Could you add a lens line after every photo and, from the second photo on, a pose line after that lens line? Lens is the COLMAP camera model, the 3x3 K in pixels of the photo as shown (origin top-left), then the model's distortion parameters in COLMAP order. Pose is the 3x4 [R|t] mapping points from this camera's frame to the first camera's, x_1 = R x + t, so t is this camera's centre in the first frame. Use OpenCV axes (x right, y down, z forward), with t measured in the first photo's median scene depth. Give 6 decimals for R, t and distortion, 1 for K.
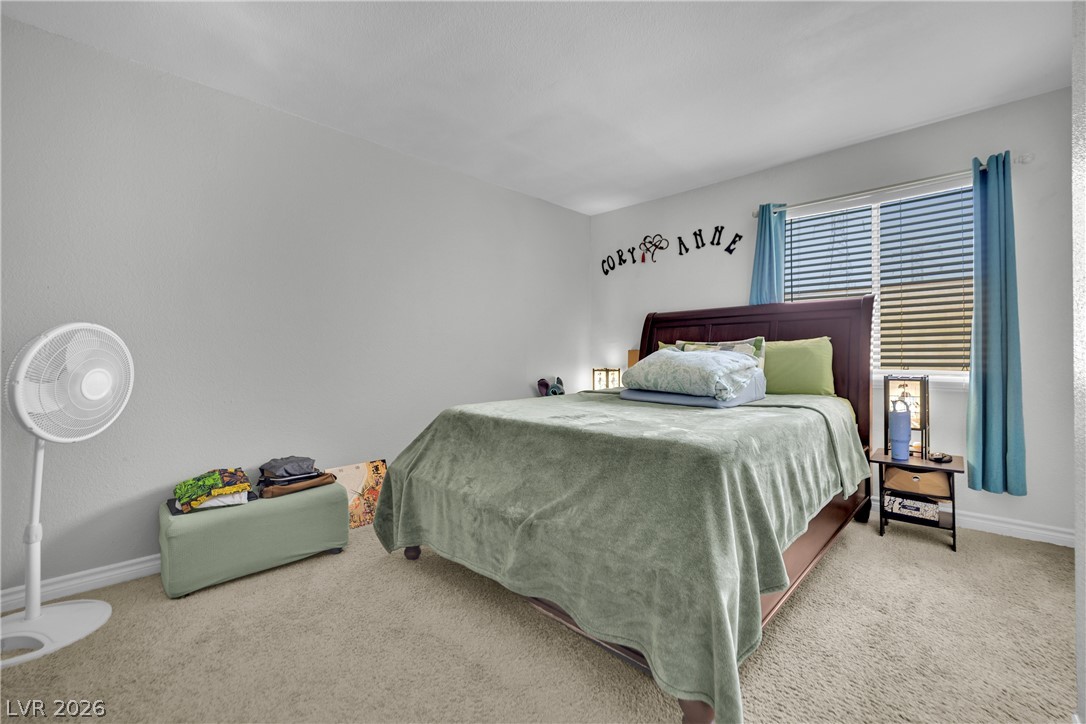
lens RADIAL K [[453.0, 0, 544.1], [0, 453.0, 364.9], [0, 0, 1]] dist [-0.025269, -0.000502]
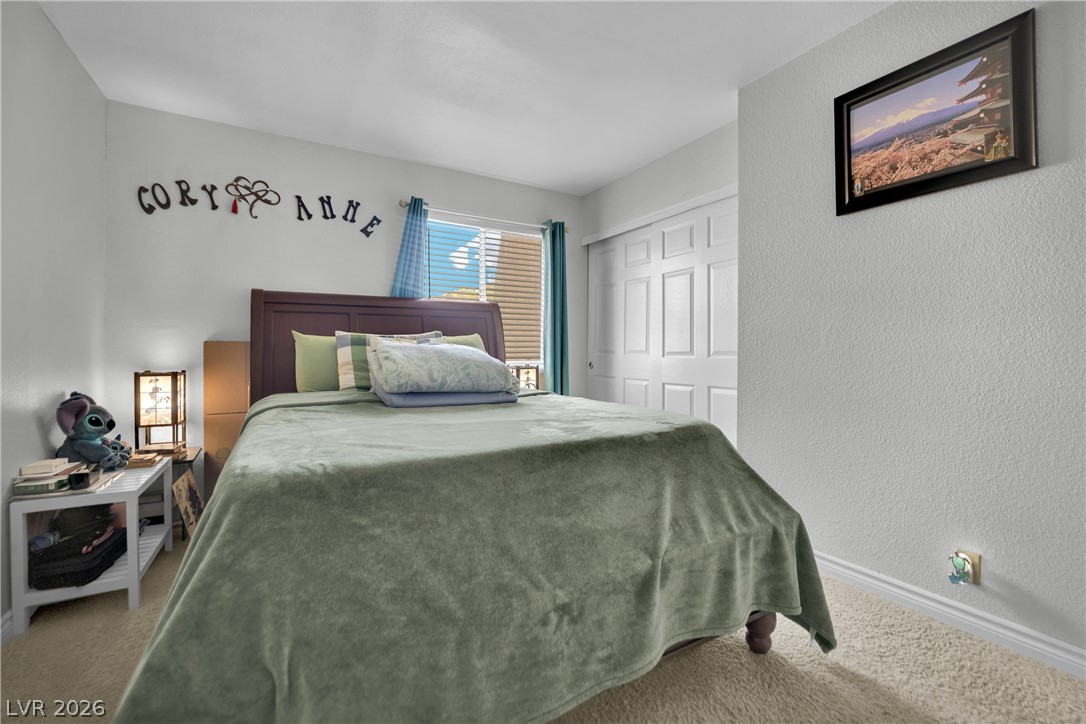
lens RADIAL K [[453.0, 0, 544.1], [0, 453.0, 364.9], [0, 0, 1]] dist [-0.025269, -0.000502]
pose [[0.247621, -0.027704, 0.968461, -0.347711], [0.017671, 0.999554, 0.024075, -0.005991], [-0.968696, 0.011152, 0.248000, 0.408931]]
